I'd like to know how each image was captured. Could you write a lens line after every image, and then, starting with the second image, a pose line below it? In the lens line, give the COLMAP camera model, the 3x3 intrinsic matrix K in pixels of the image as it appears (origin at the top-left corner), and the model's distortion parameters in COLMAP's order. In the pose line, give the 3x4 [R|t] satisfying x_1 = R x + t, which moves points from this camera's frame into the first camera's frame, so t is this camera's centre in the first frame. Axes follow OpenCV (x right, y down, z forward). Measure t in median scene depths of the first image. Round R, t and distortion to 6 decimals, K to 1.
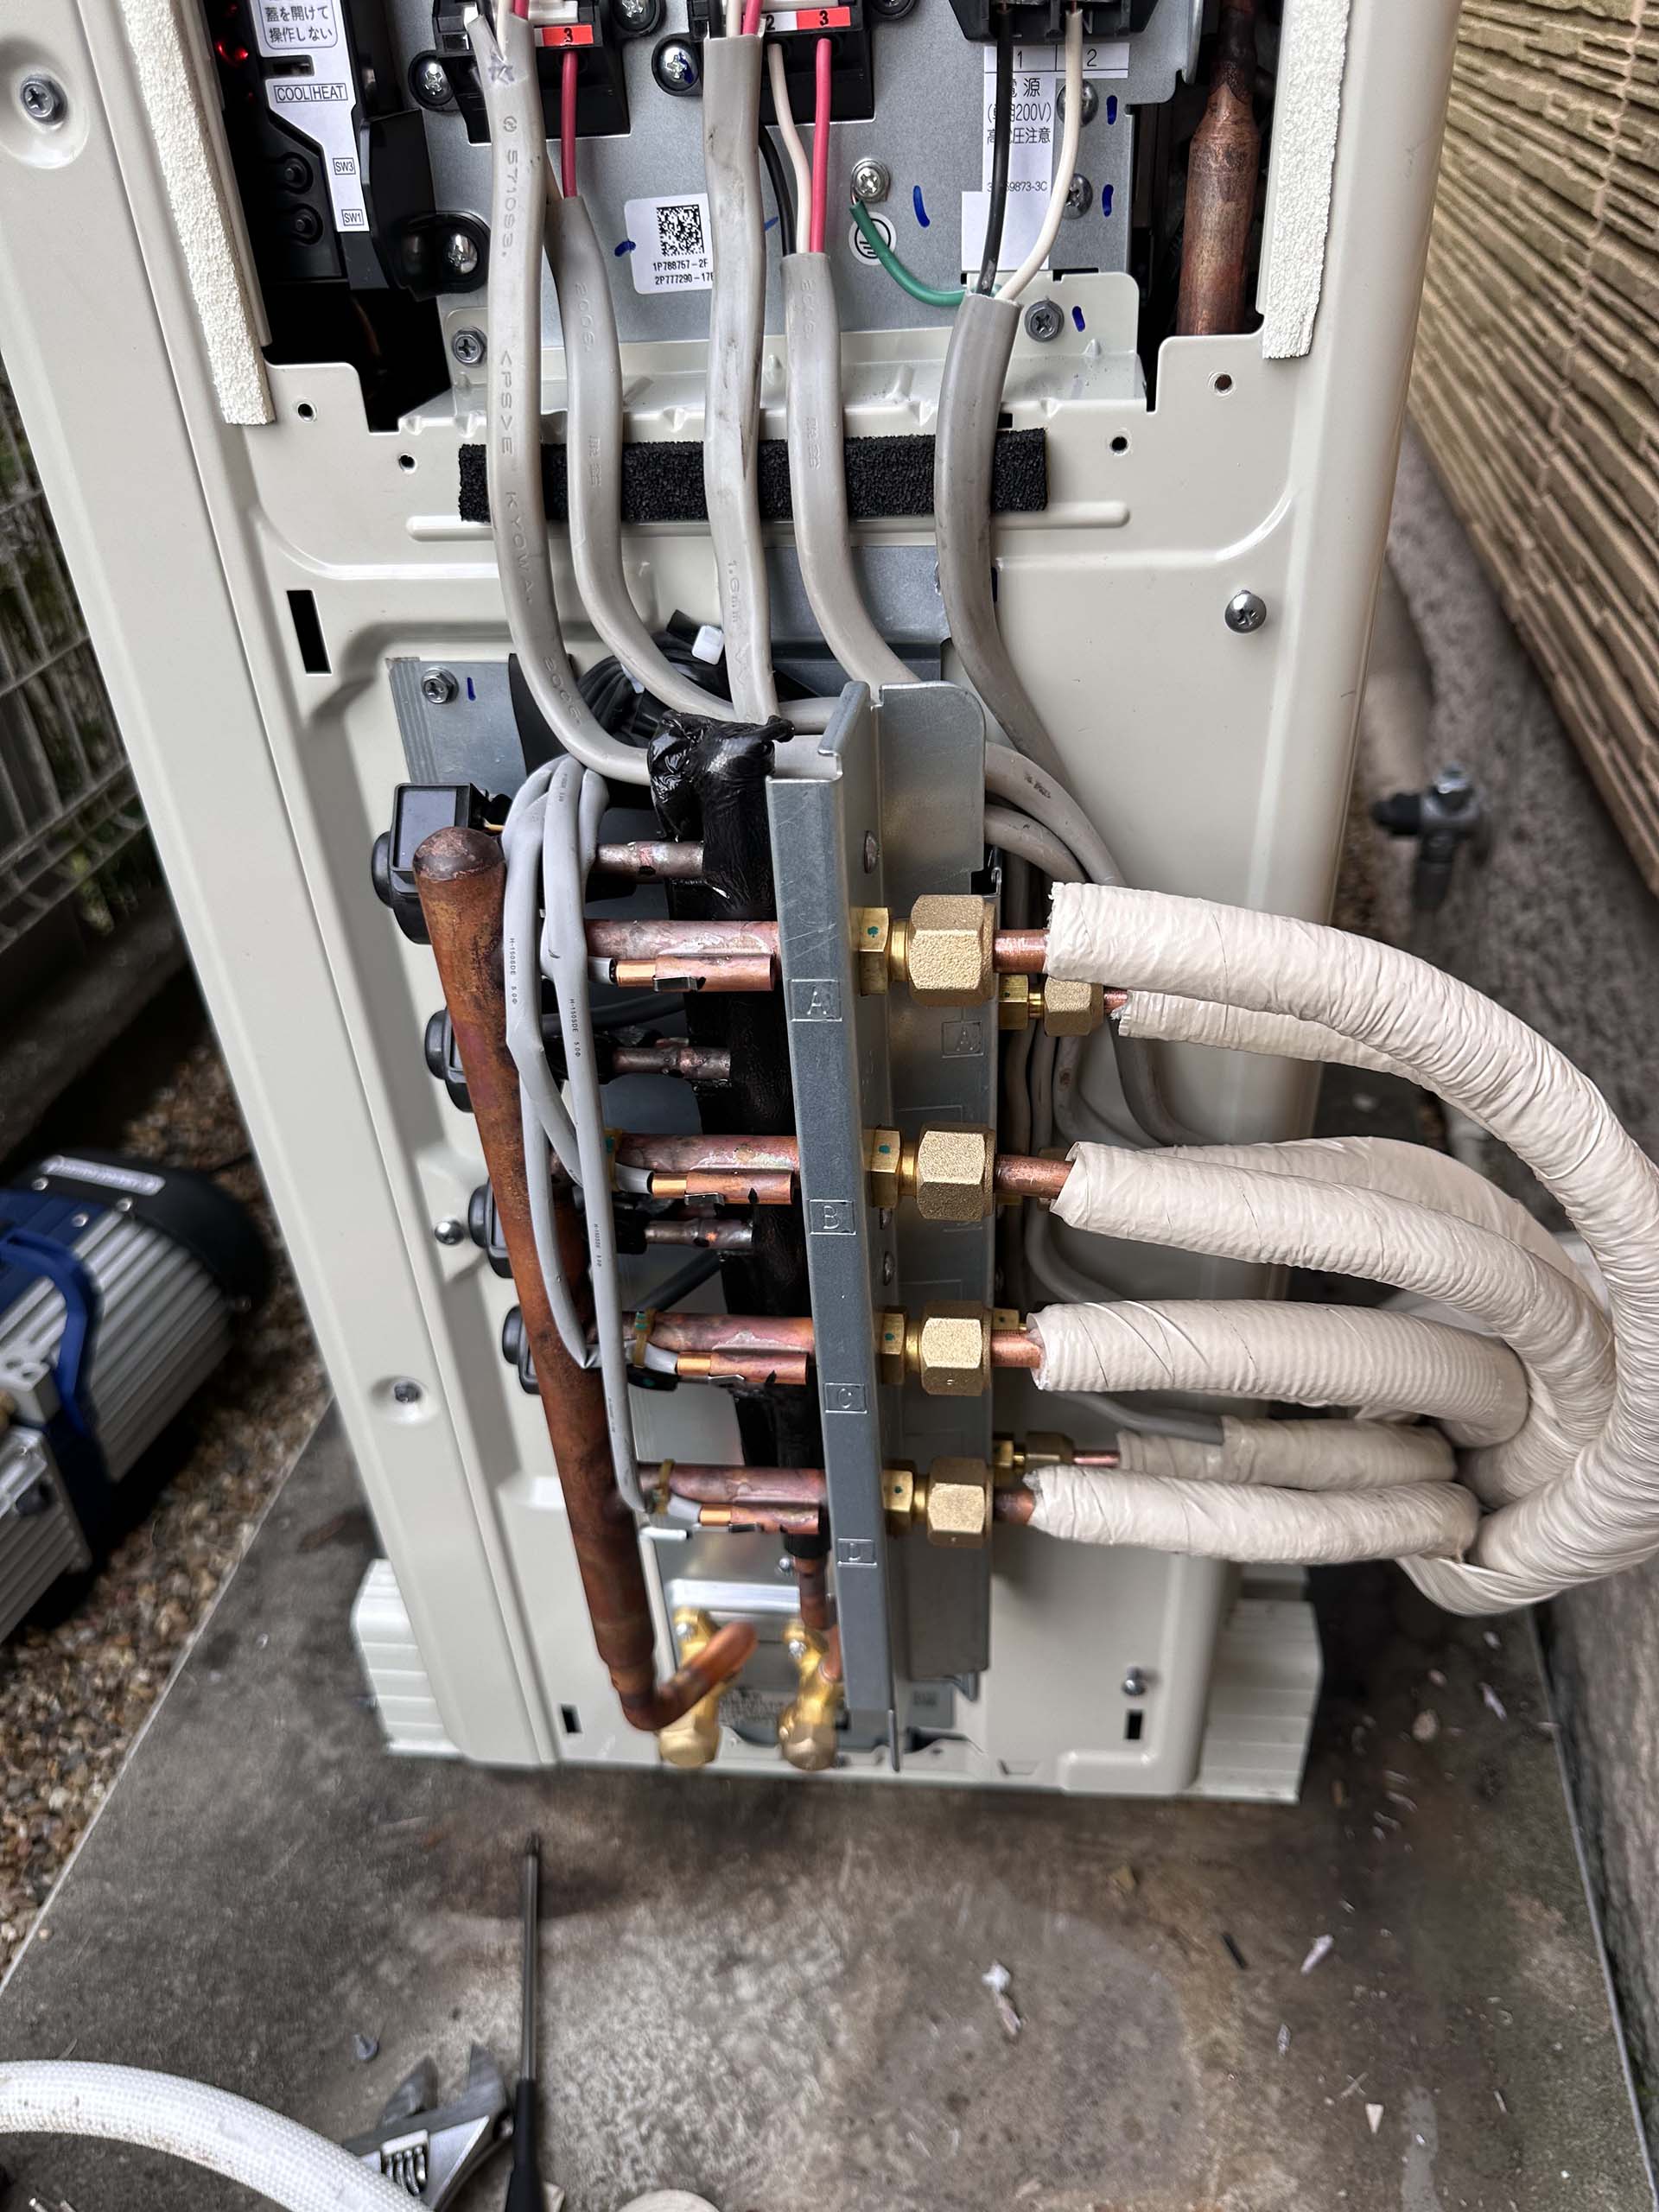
lens RADIAL K [[1648.9, 0, 835.9], [0, 1648.9, 1110.1], [0, 0, 1]] dist [-0.016158, -0.001358]
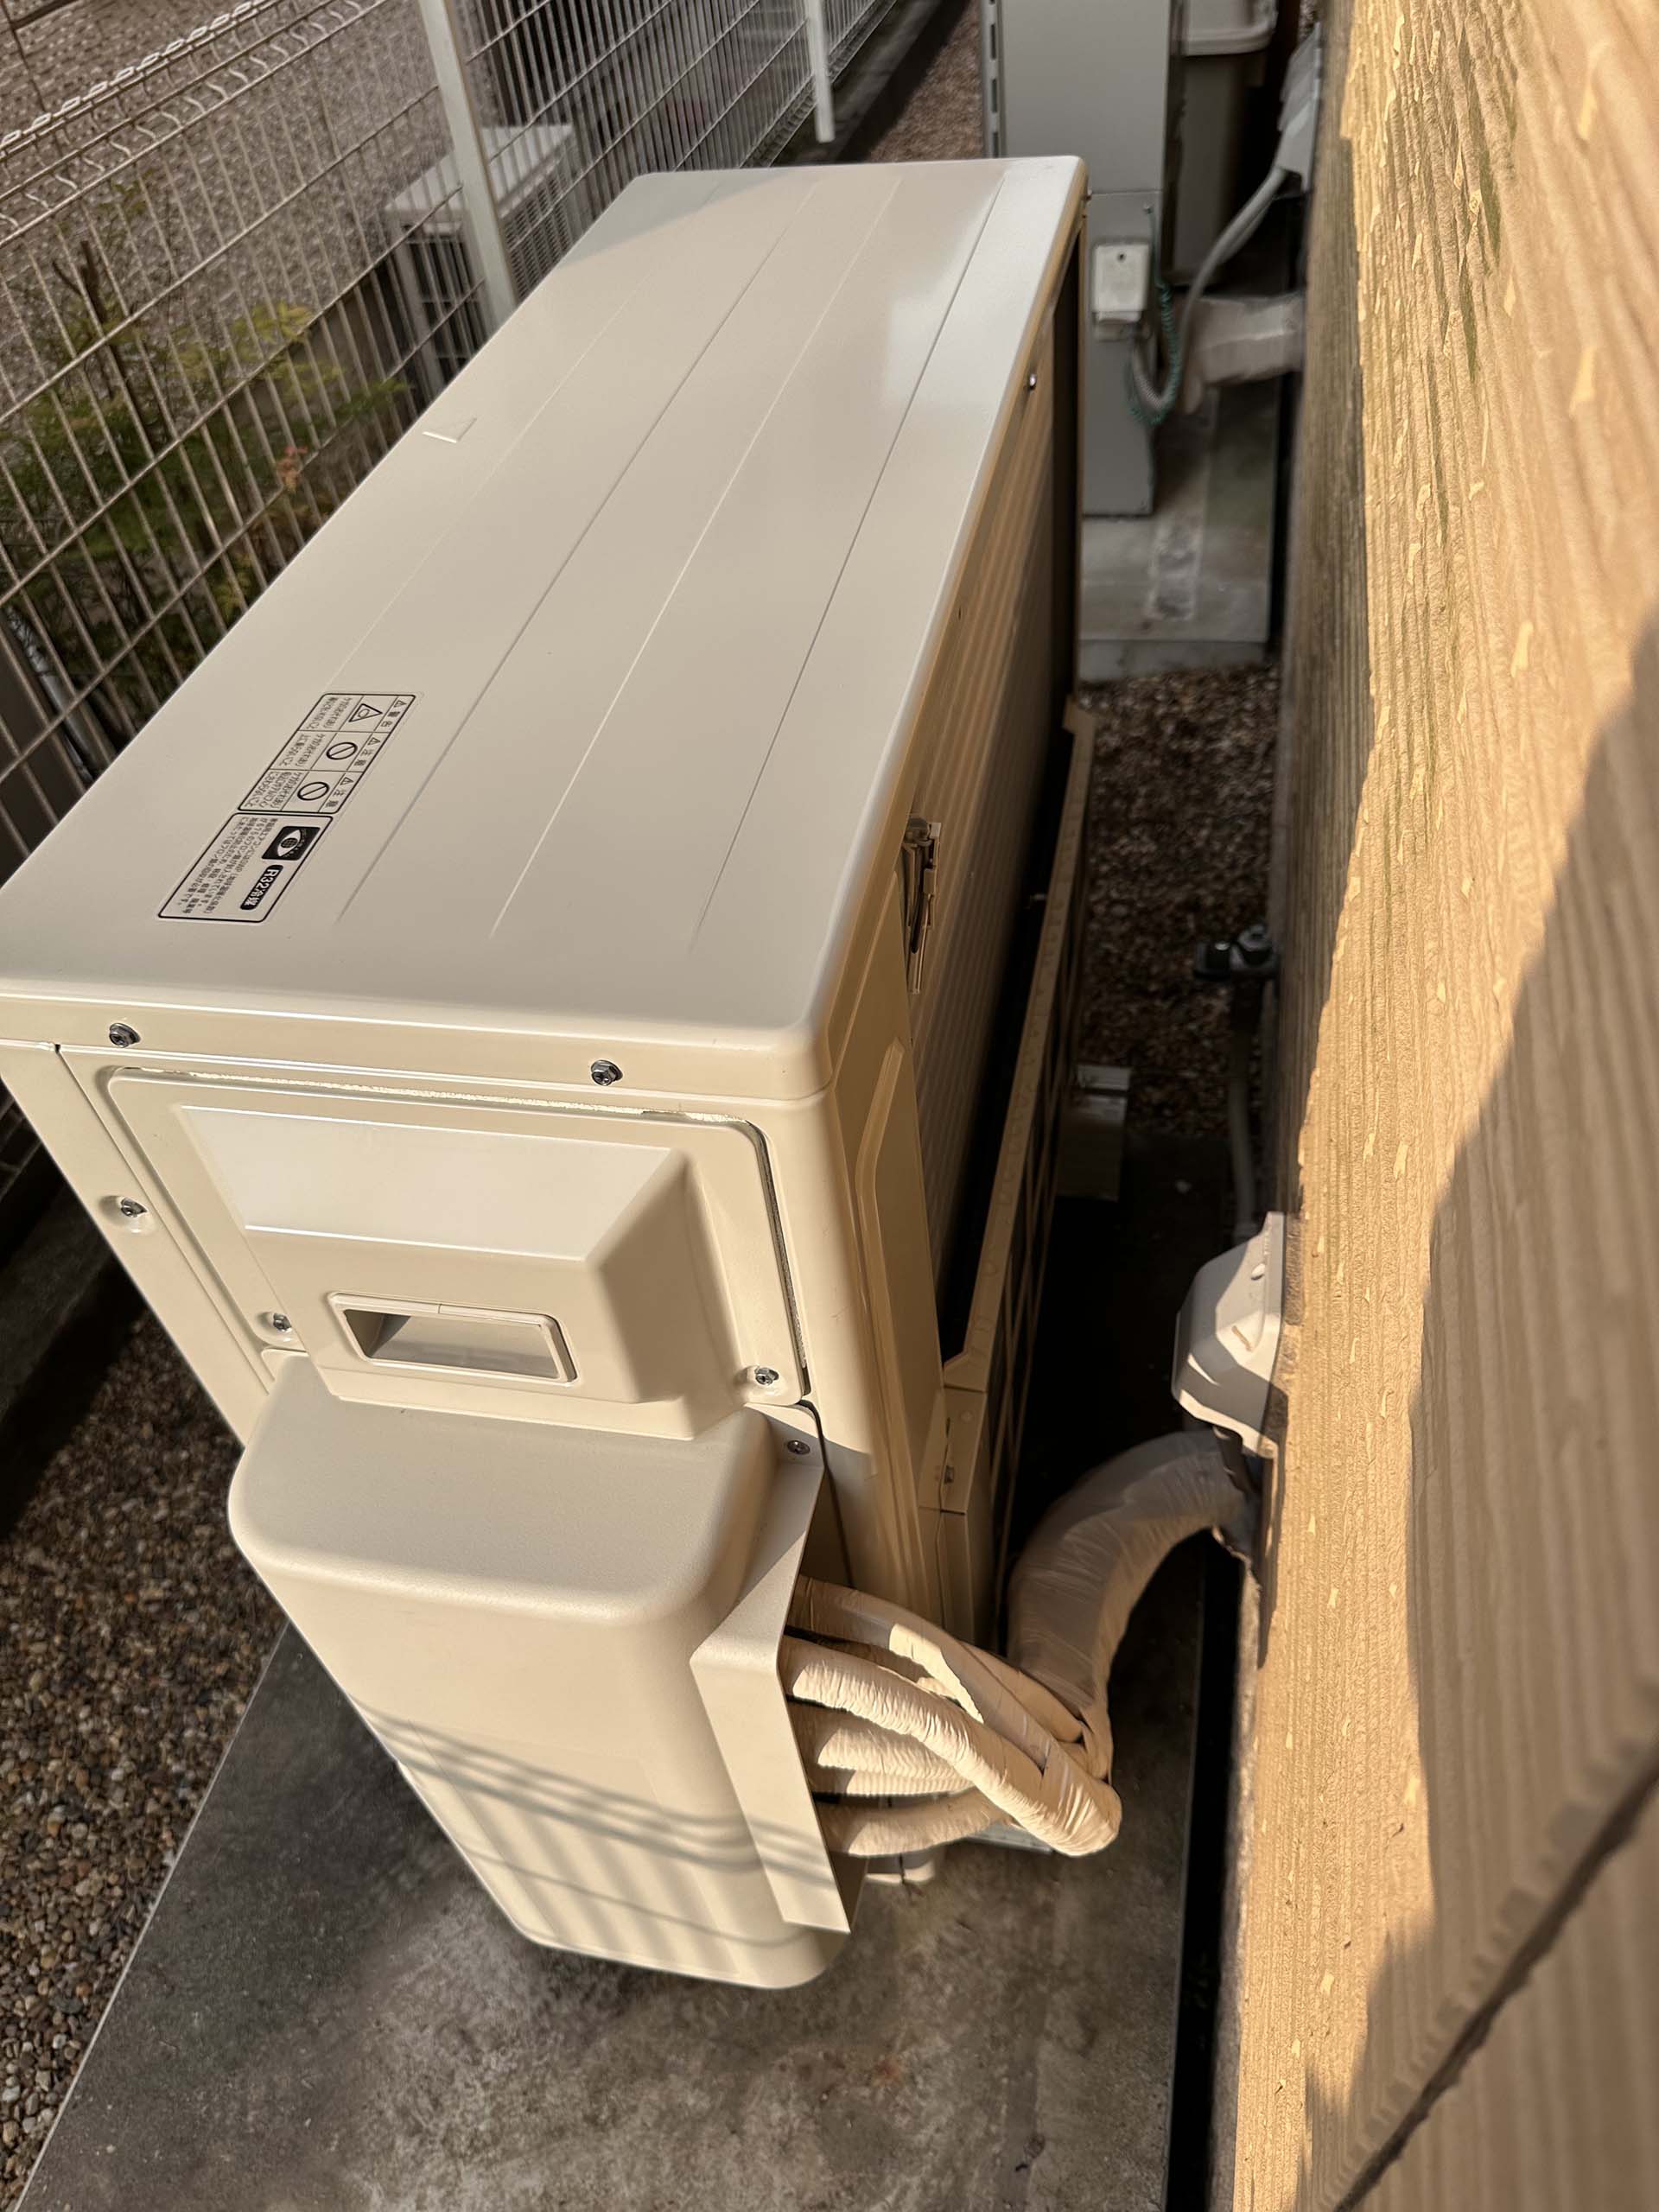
lens RADIAL K [[1612.0, 0, 821.6], [0, 1612.0, 1143.9], [0, 0, 1]] dist [0.050027, -0.075792]
pose [[0.996768, 0.005602, -0.080144, 0.261470], [0.010152, 0.980785, 0.194826, -0.495970], [0.079696, -0.195010, 0.977558, -0.376425]]
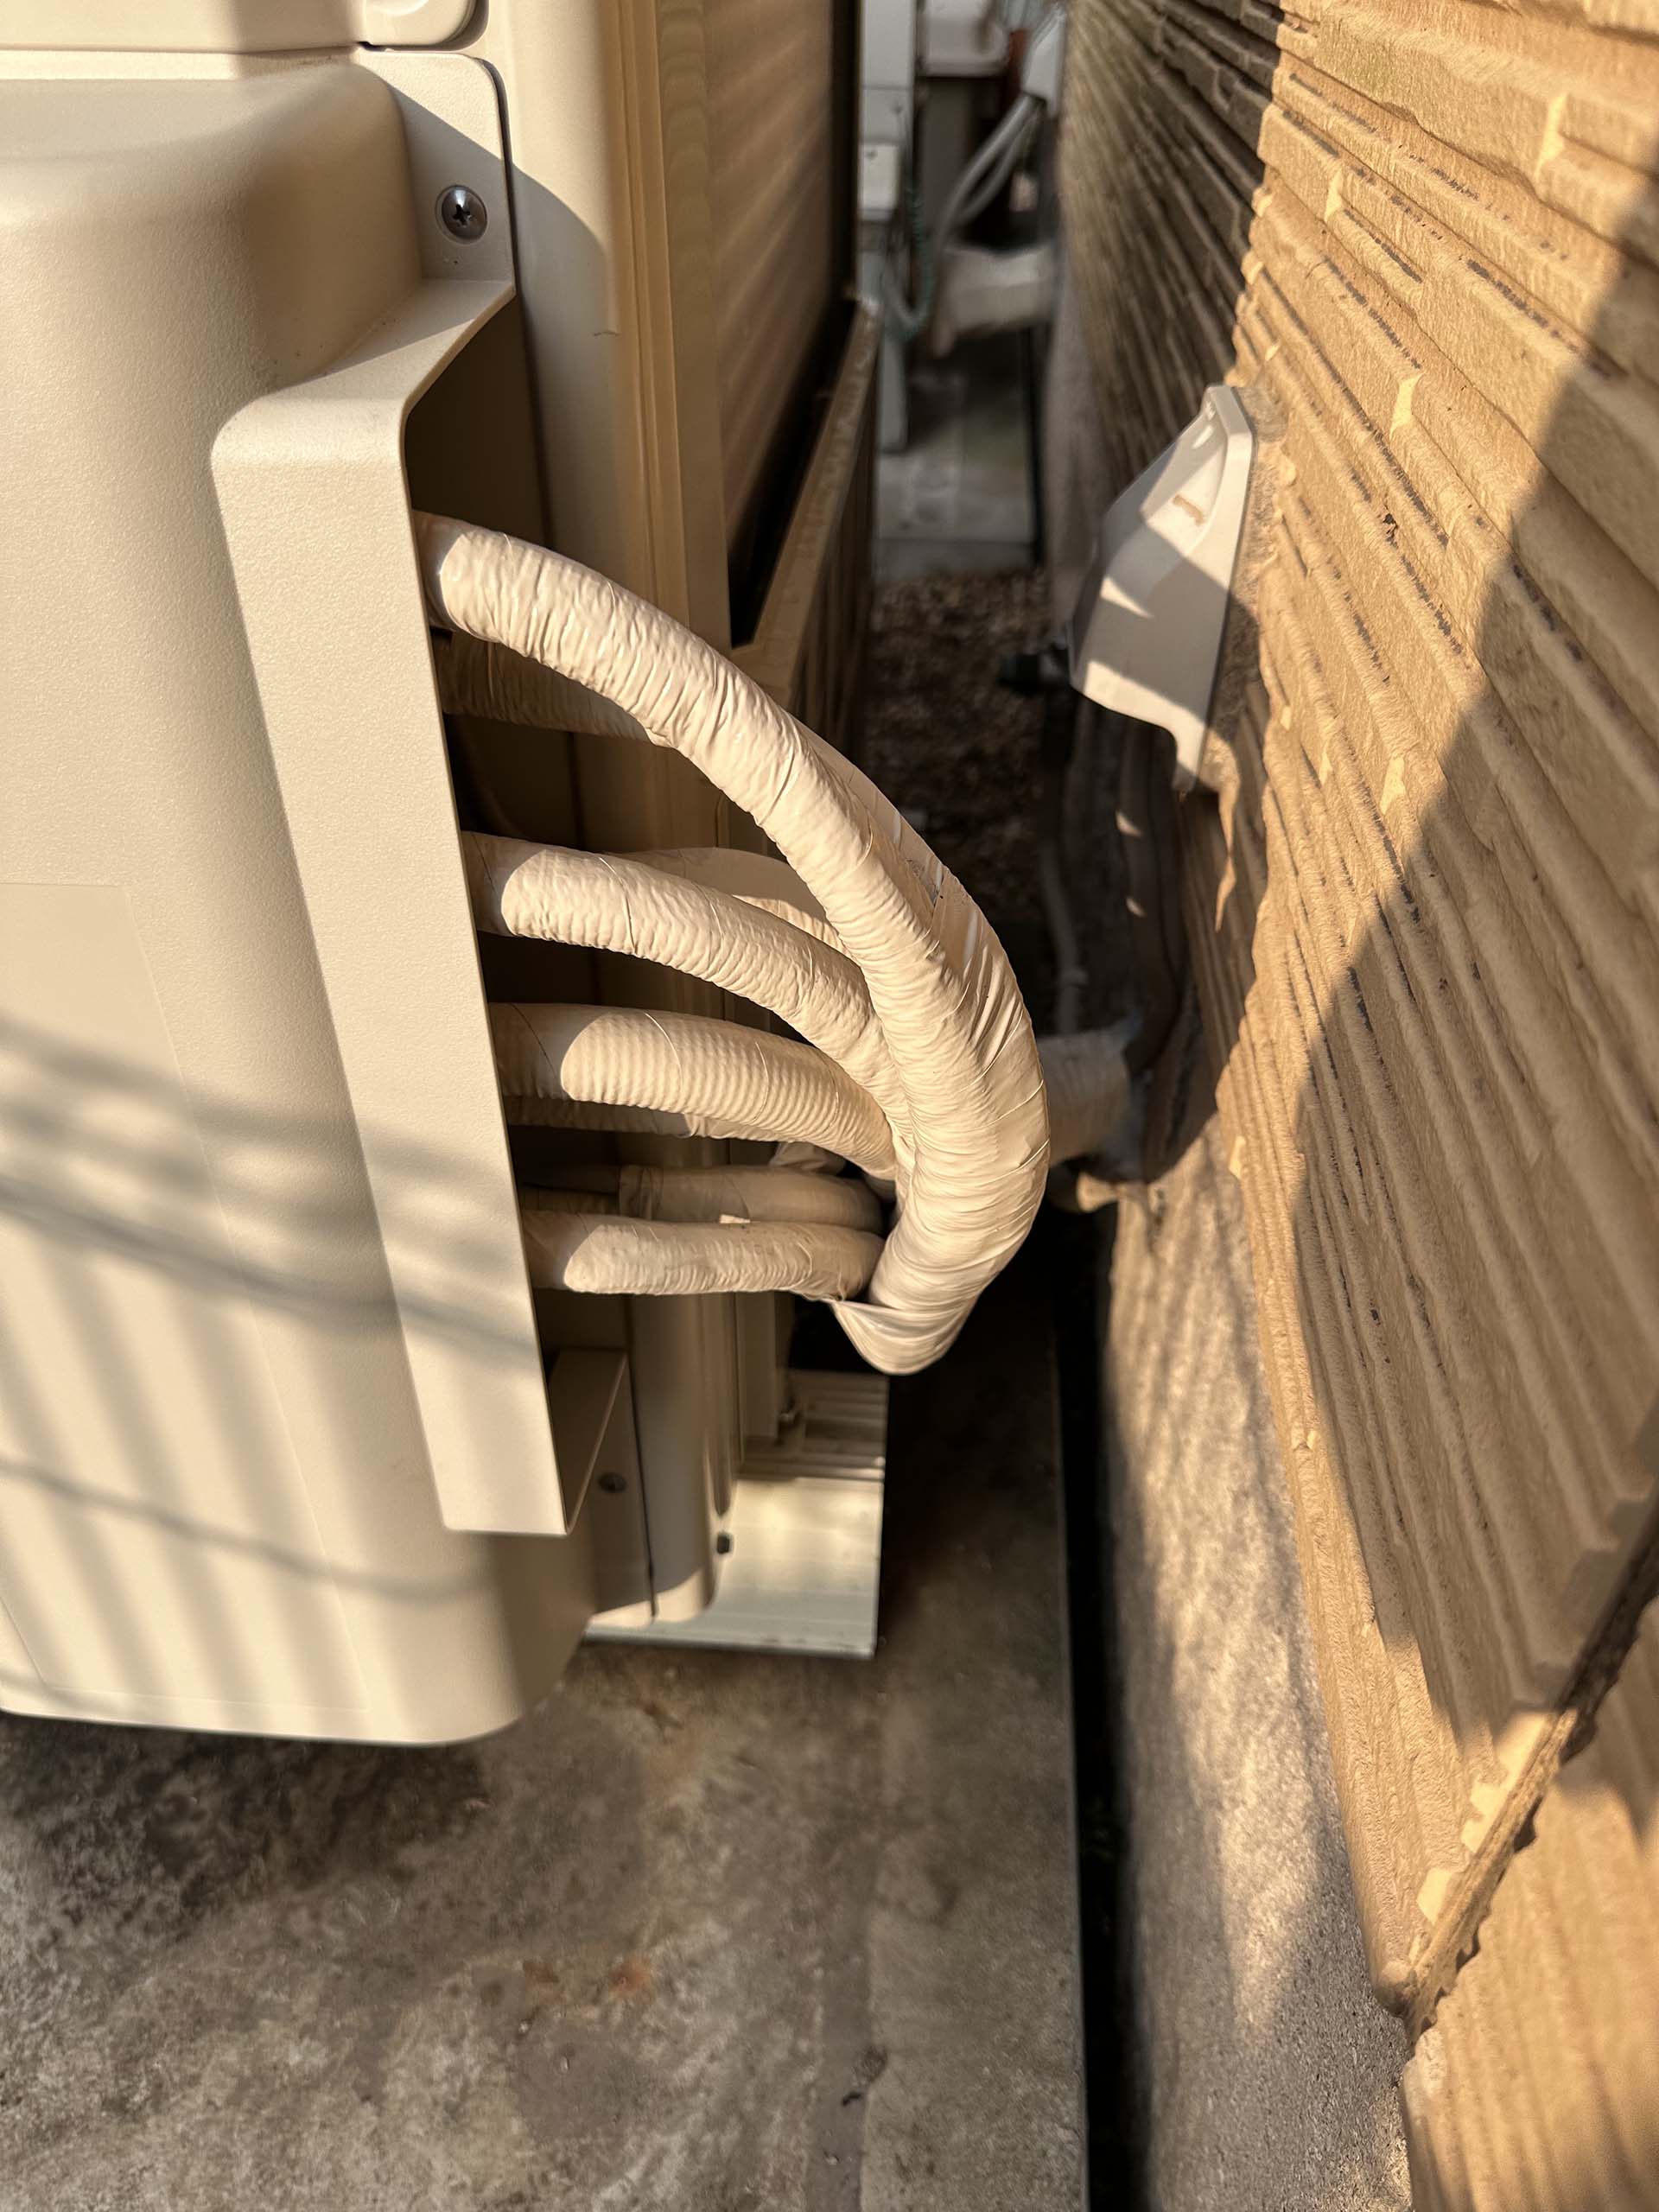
lens RADIAL K [[1648.9, 0, 835.9], [0, 1648.9, 1110.1], [0, 0, 1]] dist [-0.016158, -0.001358]
pose [[0.995934, -0.001256, 0.090081, 0.240707], [-0.000817, 0.999736, 0.022974, 0.119221], [-0.090086, -0.022954, 0.995669, 0.000423]]
